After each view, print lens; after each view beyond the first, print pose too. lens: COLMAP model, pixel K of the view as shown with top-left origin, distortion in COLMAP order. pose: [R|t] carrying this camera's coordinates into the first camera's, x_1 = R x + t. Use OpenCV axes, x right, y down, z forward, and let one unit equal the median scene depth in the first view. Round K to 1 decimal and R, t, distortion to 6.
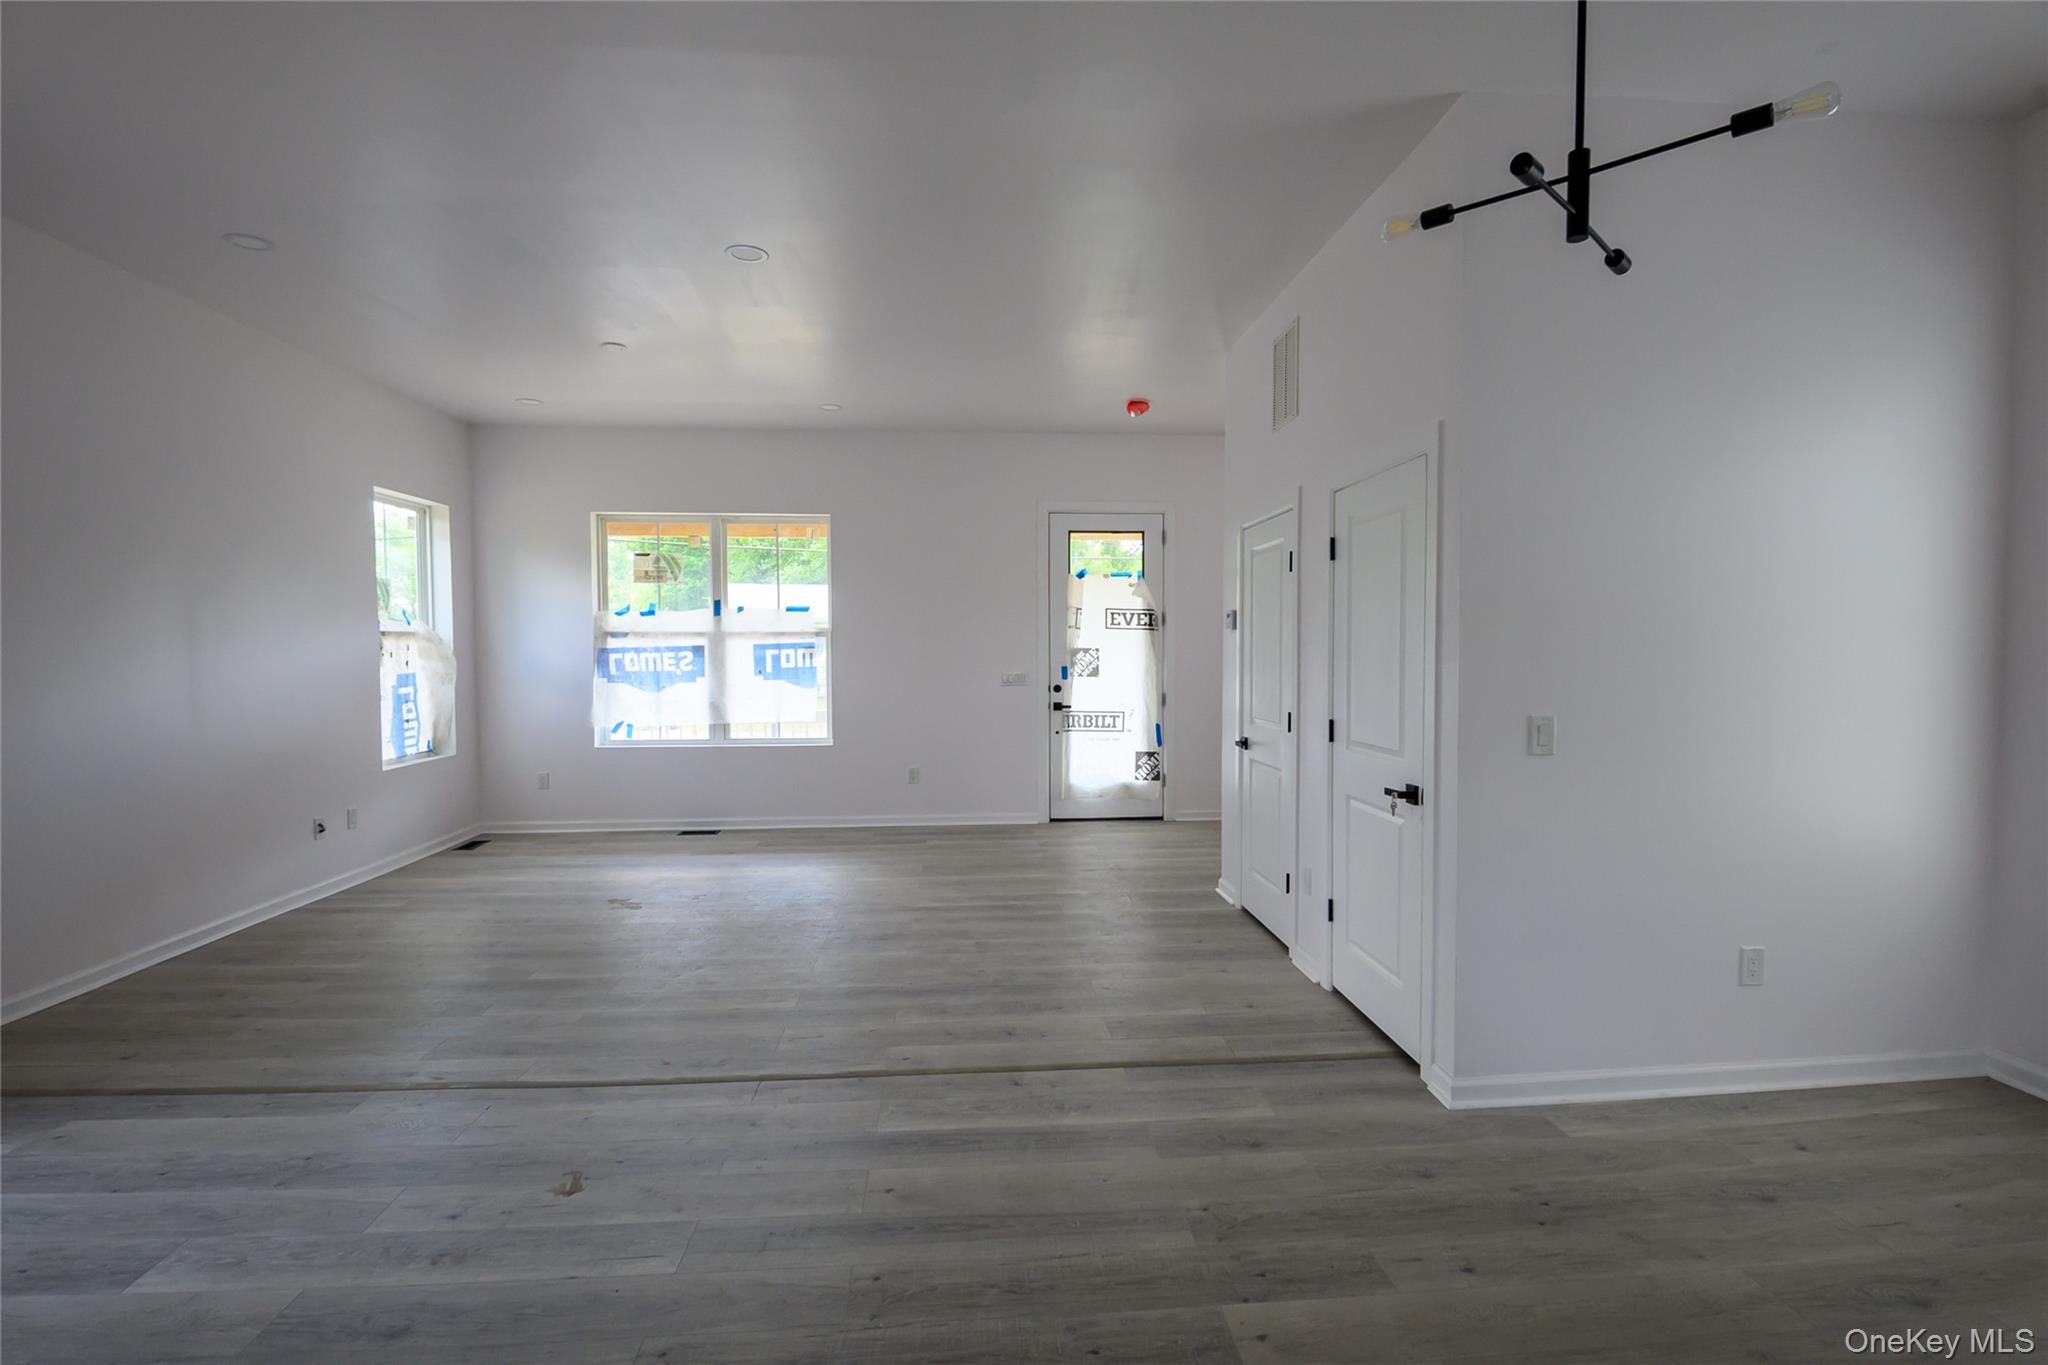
lens RADIAL K [[944.8, 0, 1025.9], [0, 944.8, 686.4], [0, 0, 1]] dist [0.000323, -0.012086]
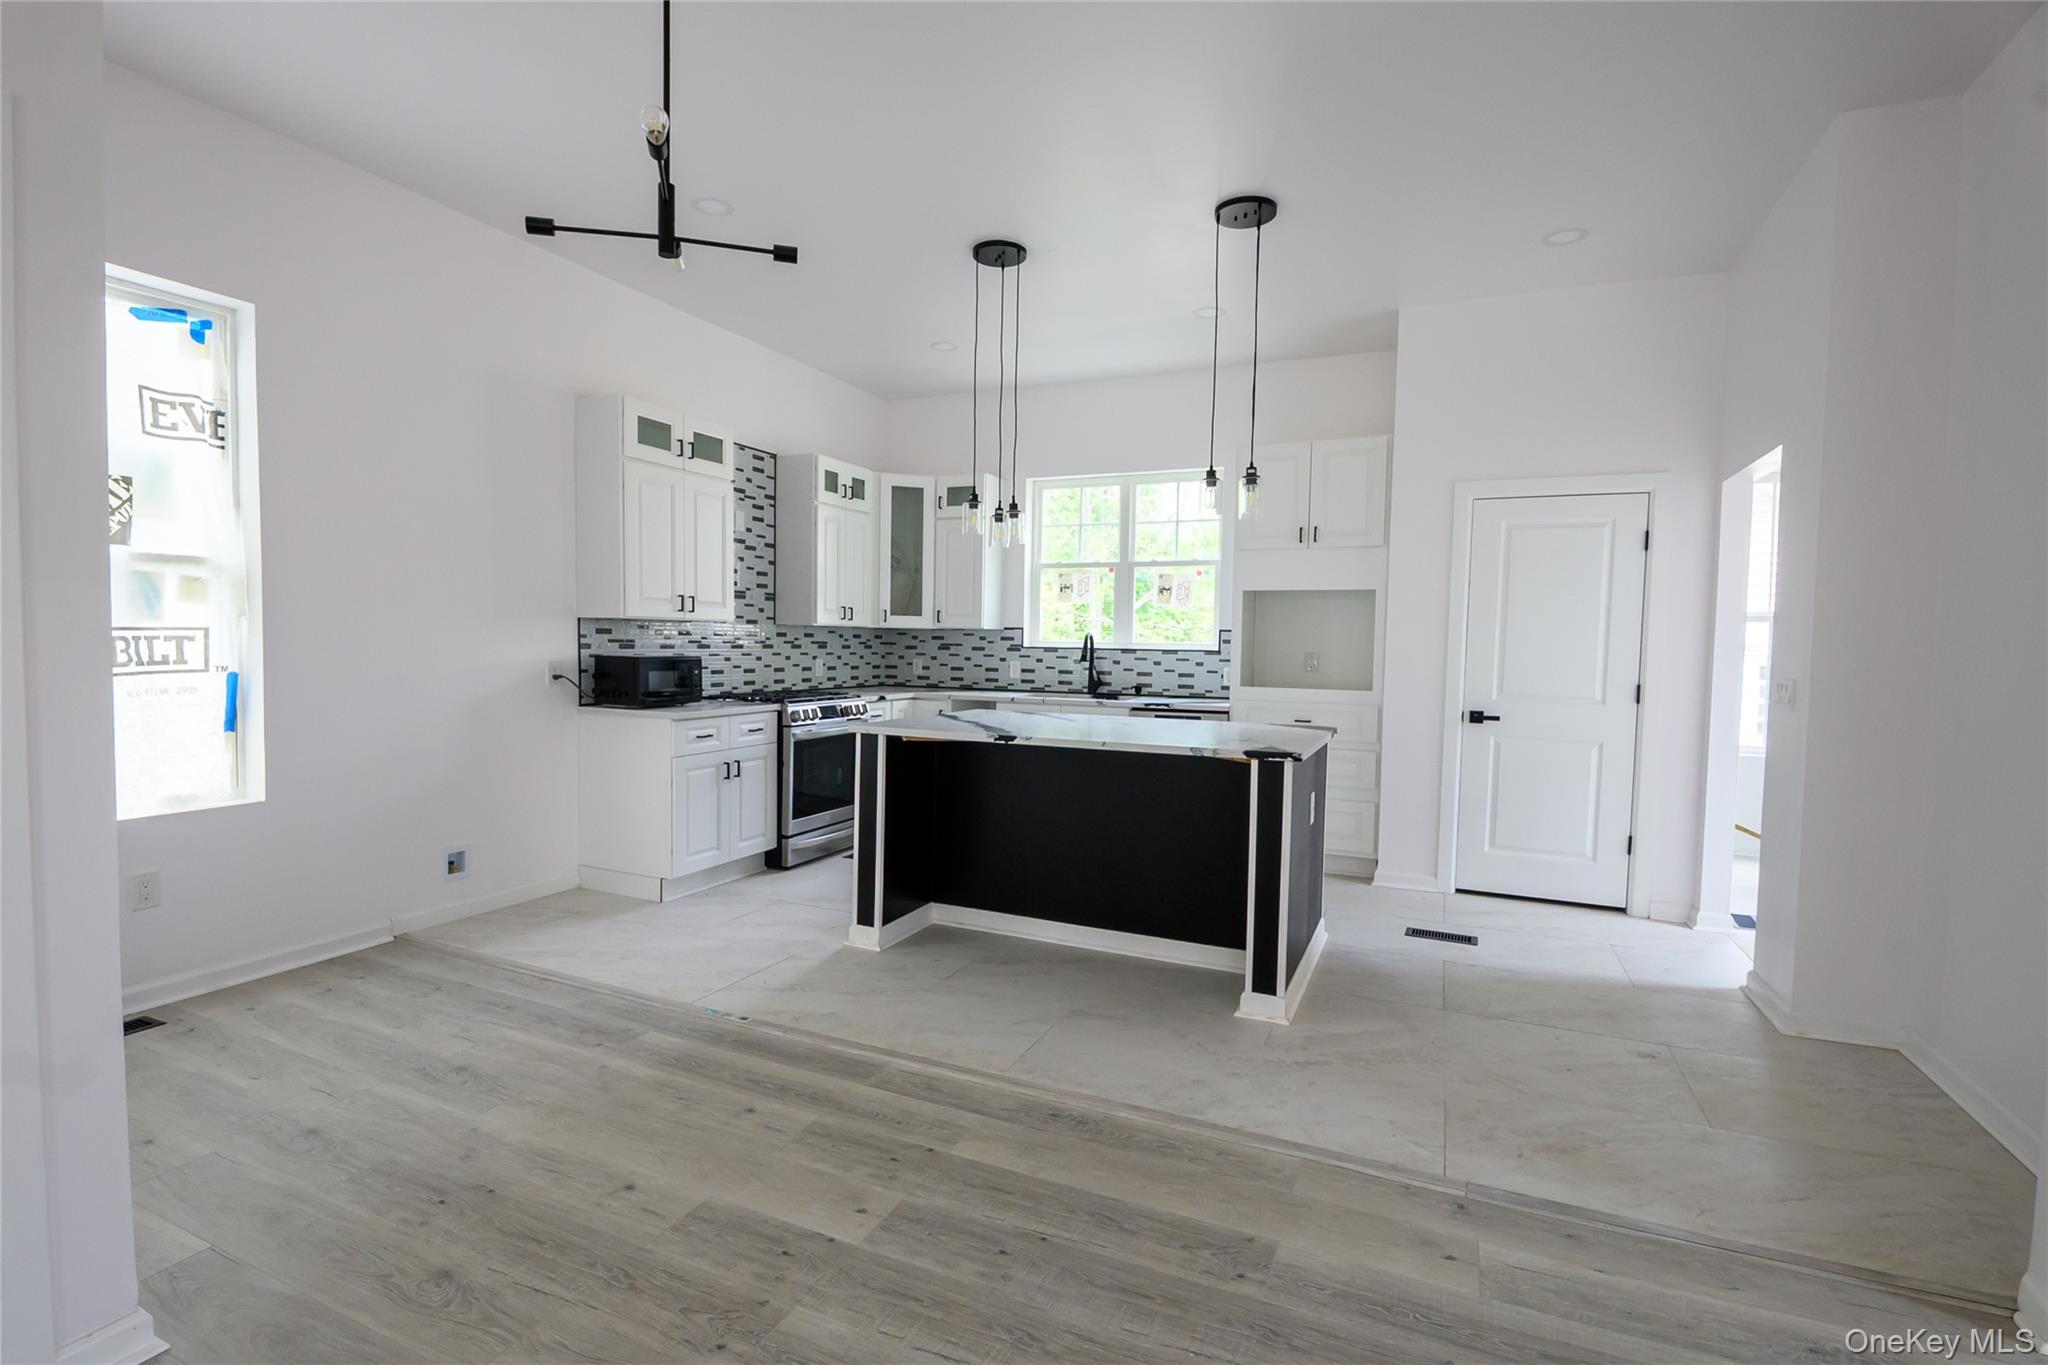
lens RADIAL K [[955.0, 0, 1010.5], [0, 955.0, 686.1], [0, 0, 1]] dist [0.013777, -0.022283]
pose [[-0.876201, -0.036280, 0.480578, -0.109792], [0.003777, 0.996615, 0.082122, -0.003237], [-0.481930, 0.073771, -0.873099, 0.484973]]
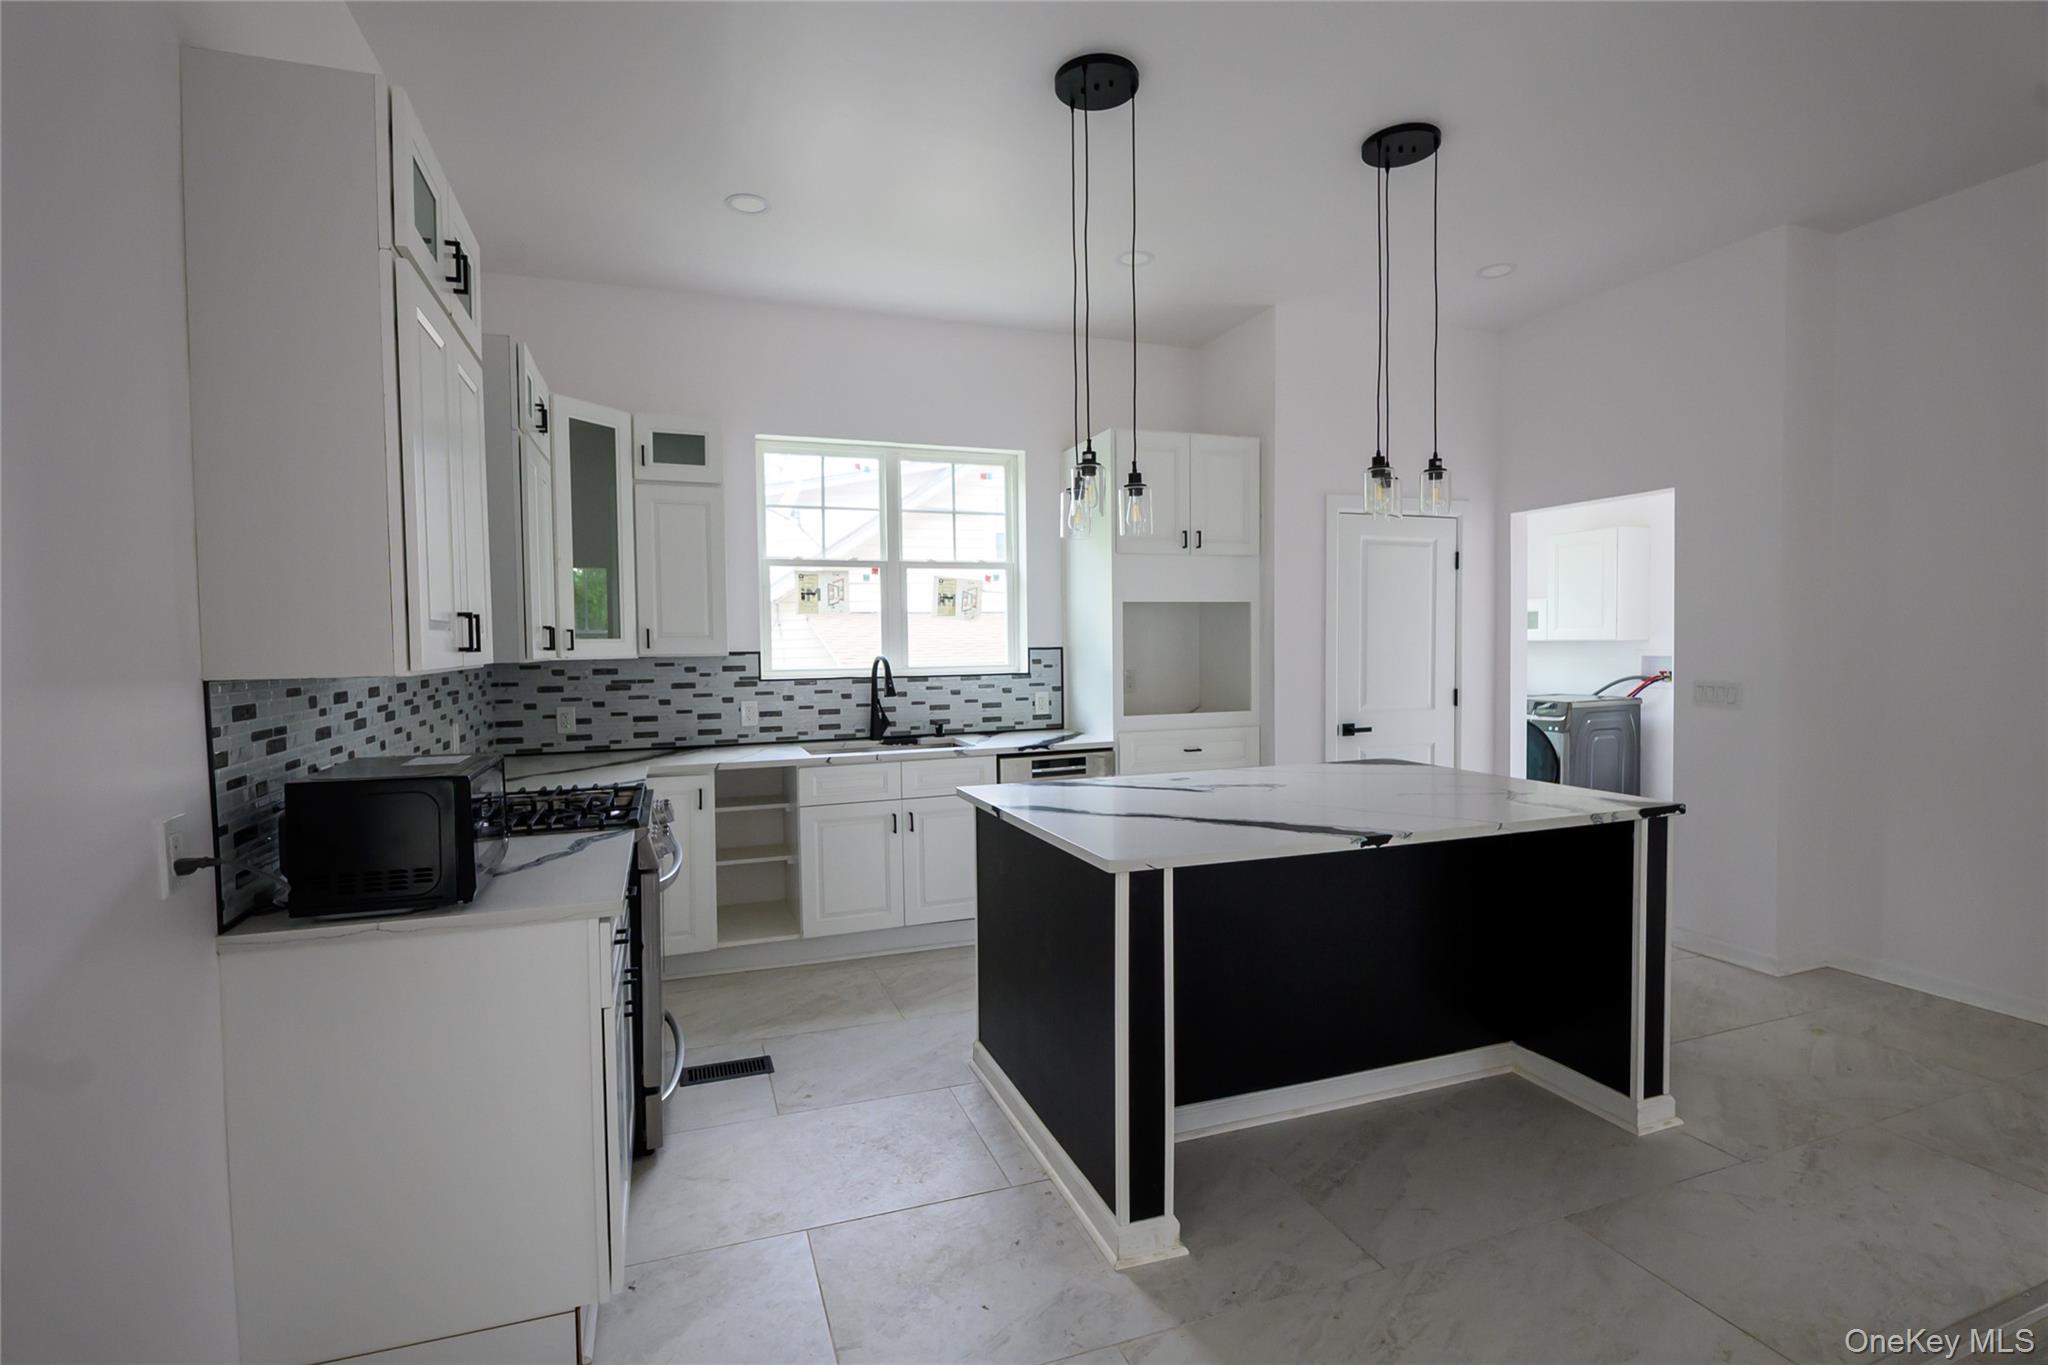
lens RADIAL K [[955.3, 0, 1017.5], [0, 955.3, 678.9], [0, 0, 1]] dist [0.002831, -0.013376]
pose [[-0.962100, 0.024428, -0.271599, 0.331278], [0.003319, 0.996955, 0.077913, -0.014306], [0.272675, 0.074058, -0.959252, 0.323721]]
